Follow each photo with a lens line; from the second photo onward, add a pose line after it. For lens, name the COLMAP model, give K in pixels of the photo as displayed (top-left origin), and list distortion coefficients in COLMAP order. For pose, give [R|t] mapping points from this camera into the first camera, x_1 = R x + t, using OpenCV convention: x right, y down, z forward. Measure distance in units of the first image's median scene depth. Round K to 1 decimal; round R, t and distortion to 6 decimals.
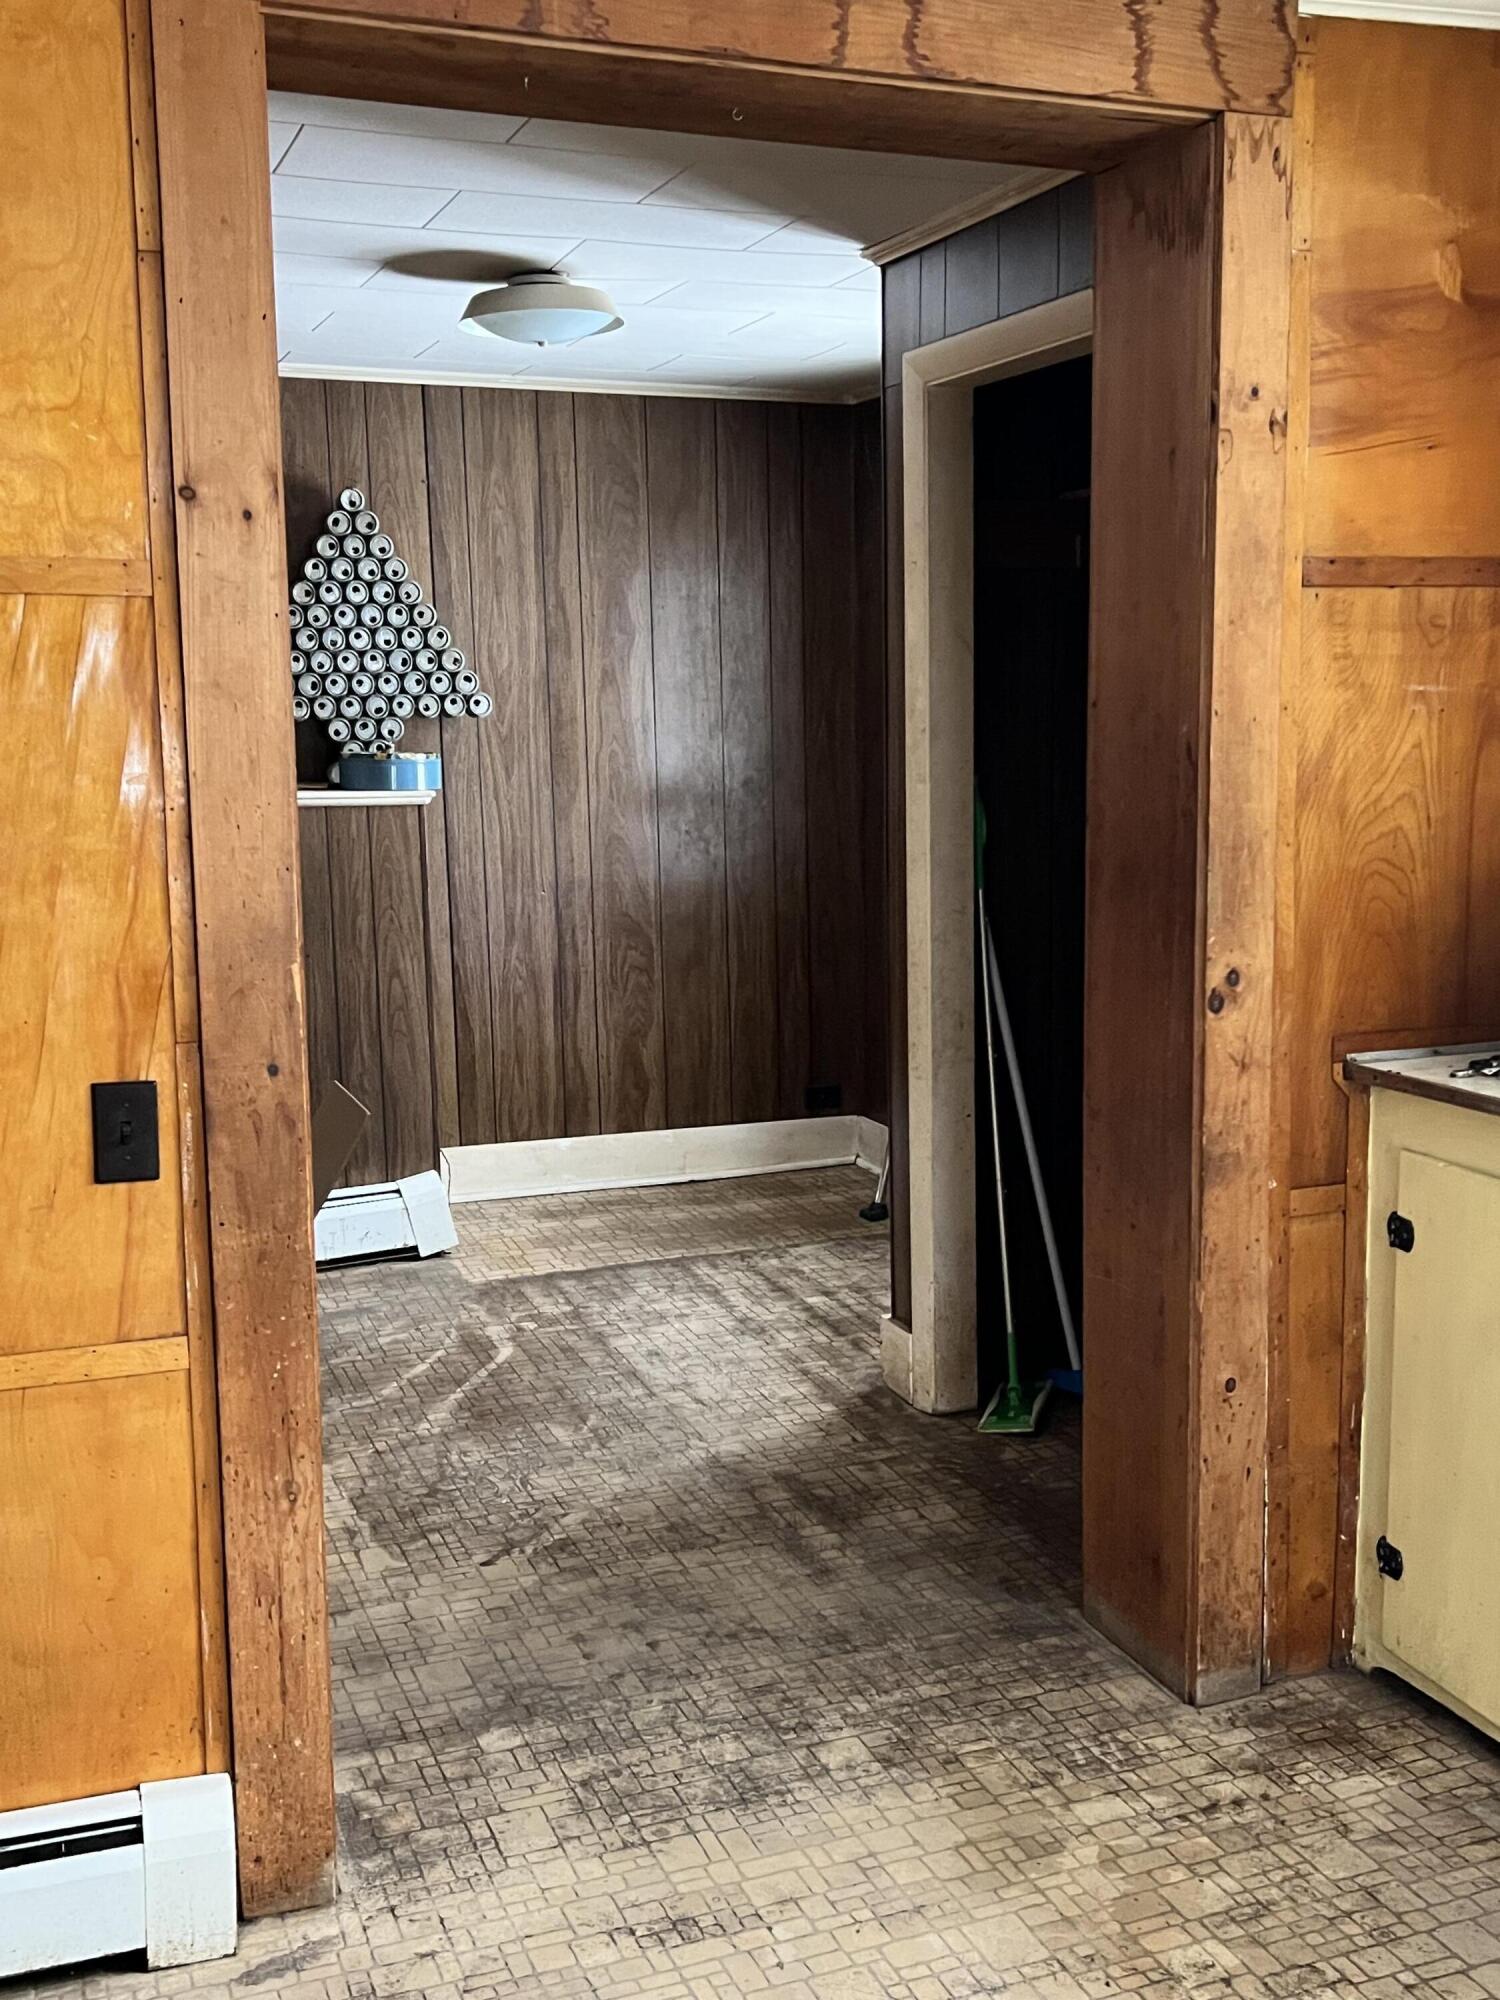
lens RADIAL K [[2127.3, 0, 751.0], [0, 2127.3, 1006.5], [0, 0, 1]] dist [-0.000213, 0.000000]
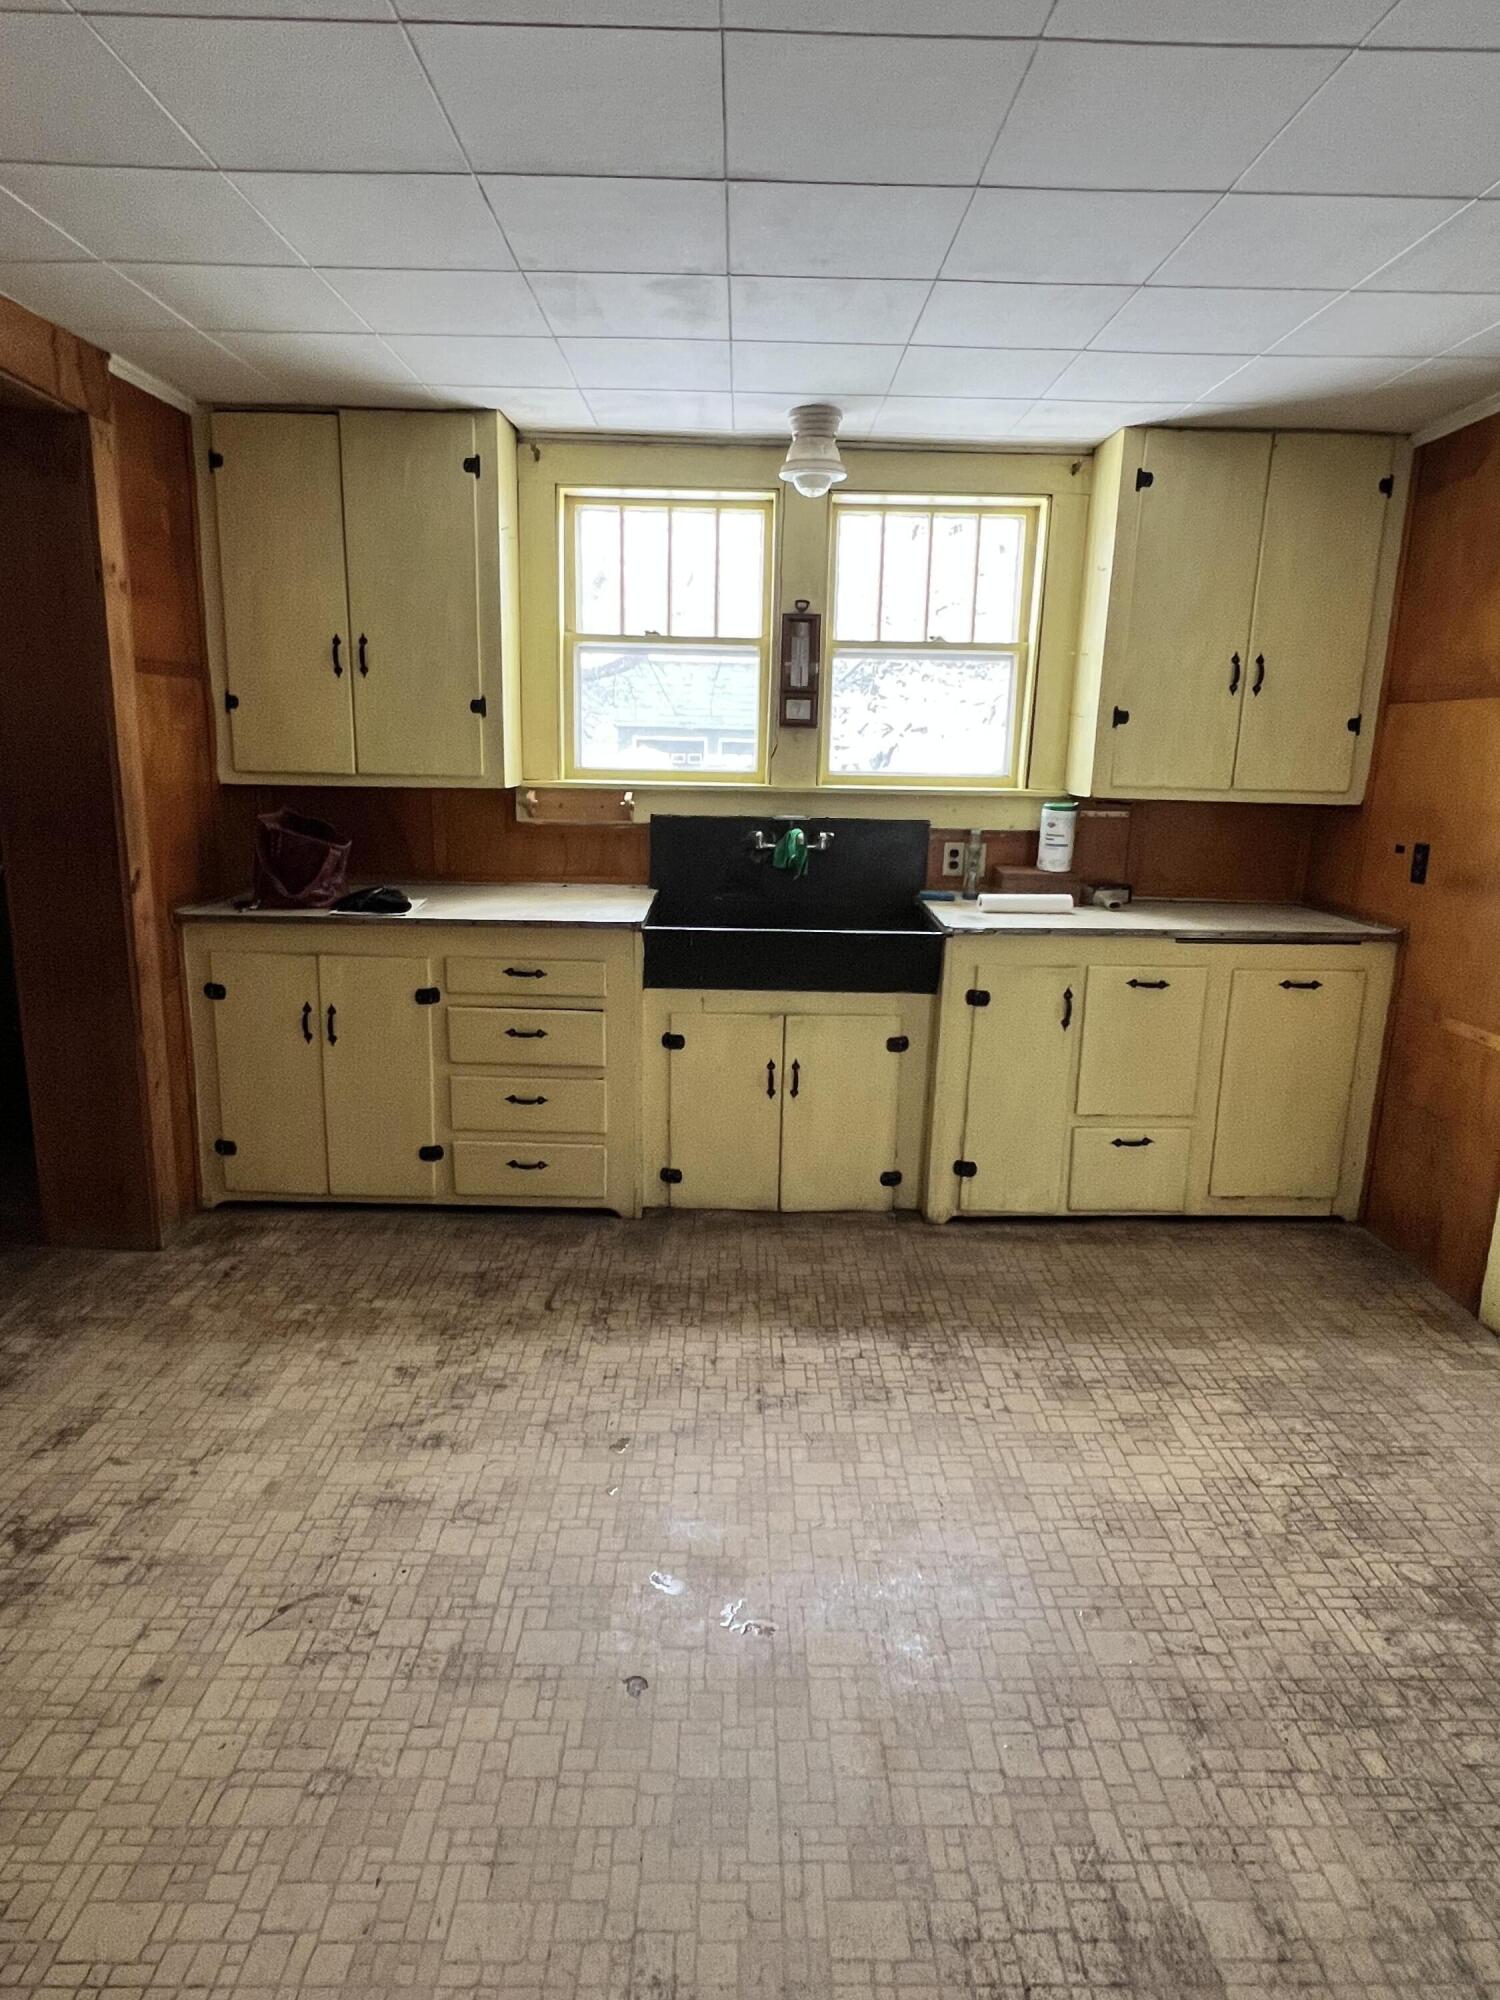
lens RADIAL K [[1164.8, 0, 748.4], [0, 1164.8, 992.5], [0, 0, 1]] dist [-0.000114, 0.000095]
pose [[0.343272, -0.173352, 0.923100, -0.581512], [0.109435, 0.983508, 0.144001, 0.000403], [-0.932839, 0.051588, 0.356581, 0.105152]]
